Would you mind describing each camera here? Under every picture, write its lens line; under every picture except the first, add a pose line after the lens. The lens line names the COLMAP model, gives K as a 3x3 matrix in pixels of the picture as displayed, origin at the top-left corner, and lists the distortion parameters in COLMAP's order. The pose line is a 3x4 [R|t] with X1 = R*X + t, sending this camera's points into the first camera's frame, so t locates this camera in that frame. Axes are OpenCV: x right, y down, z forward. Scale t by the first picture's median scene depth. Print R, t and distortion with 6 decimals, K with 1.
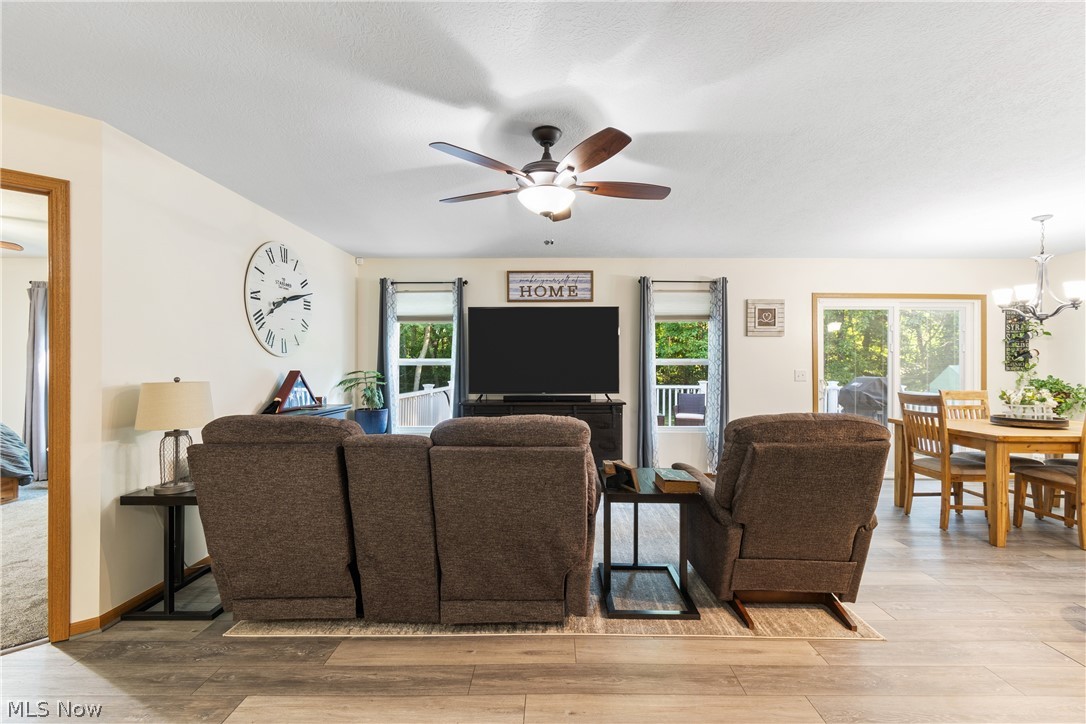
lens RADIAL K [[482.6, 0, 553.6], [0, 482.6, 362.9], [0, 0, 1]] dist [0.000028, -0.002049]
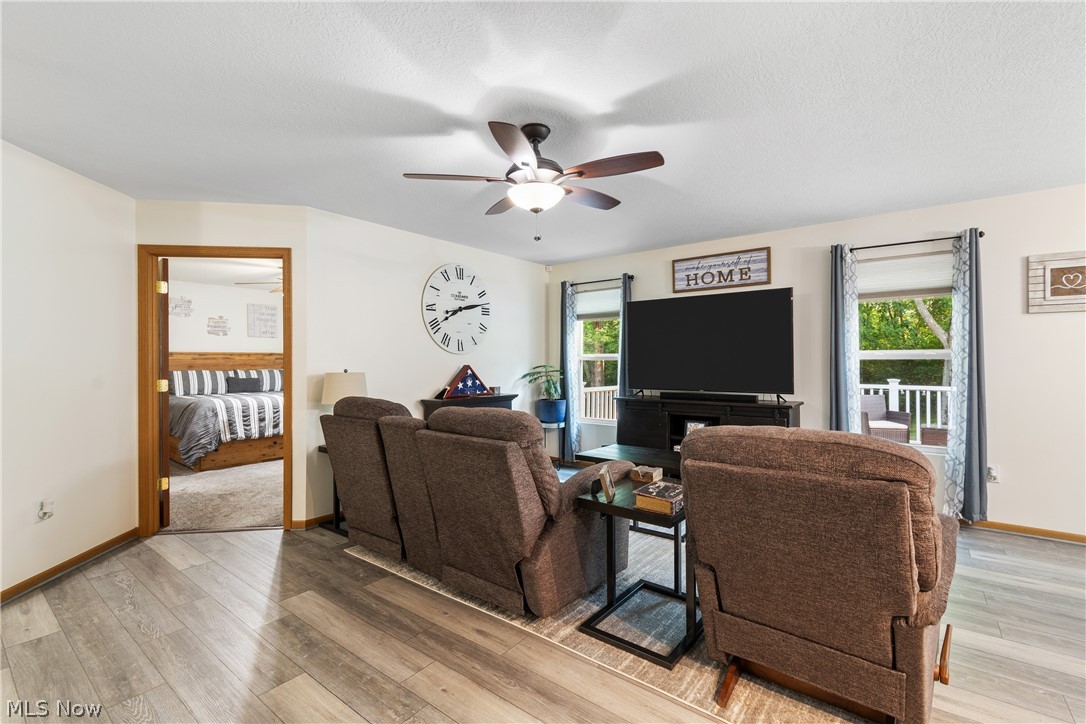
lens RADIAL K [[482.6, 0, 549.9], [0, 482.6, 357.9], [0, 0, 1]] dist [0.000028, -0.002049]
pose [[0.793738, -0.006526, -0.608224, 0.404765], [0.006766, 0.999975, -0.001899, 0.001474], [0.608222, -0.002608, 0.793763, 0.142808]]
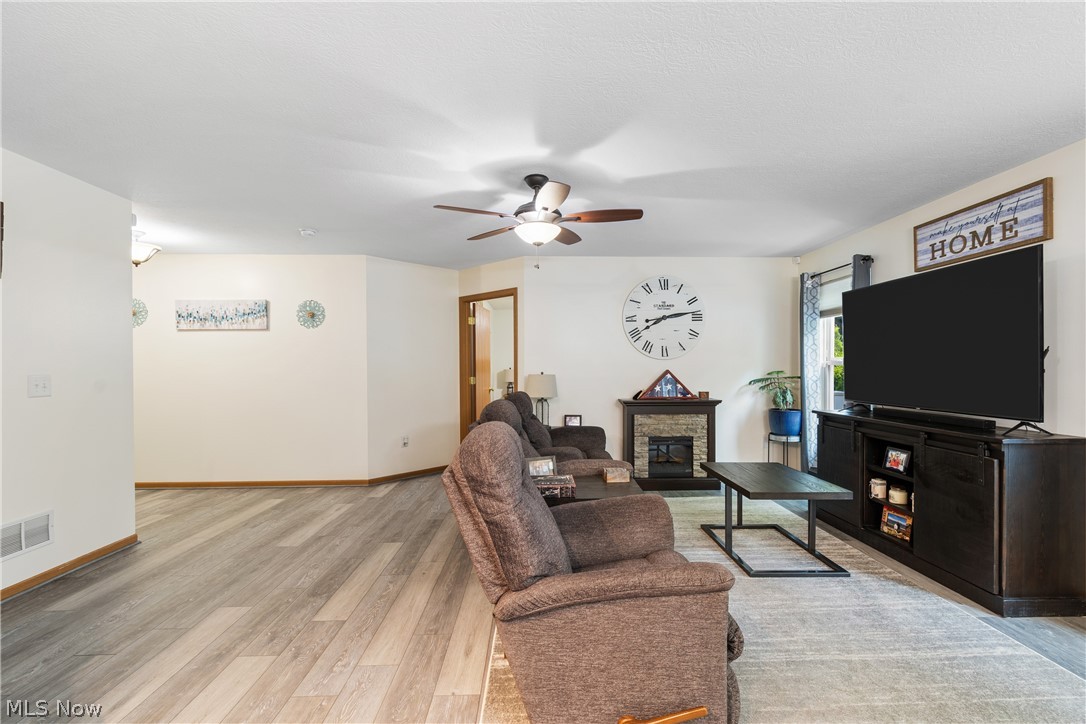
lens RADIAL K [[482.6, 0, 550.0], [0, 482.6, 371.2], [0, 0, 1]] dist [0.000028, -0.002049]
pose [[0.032224, 0.010321, -0.999427, 0.805576], [0.007367, 0.999917, 0.010564, 0.003658], [0.999454, -0.007703, 0.032145, 0.648956]]
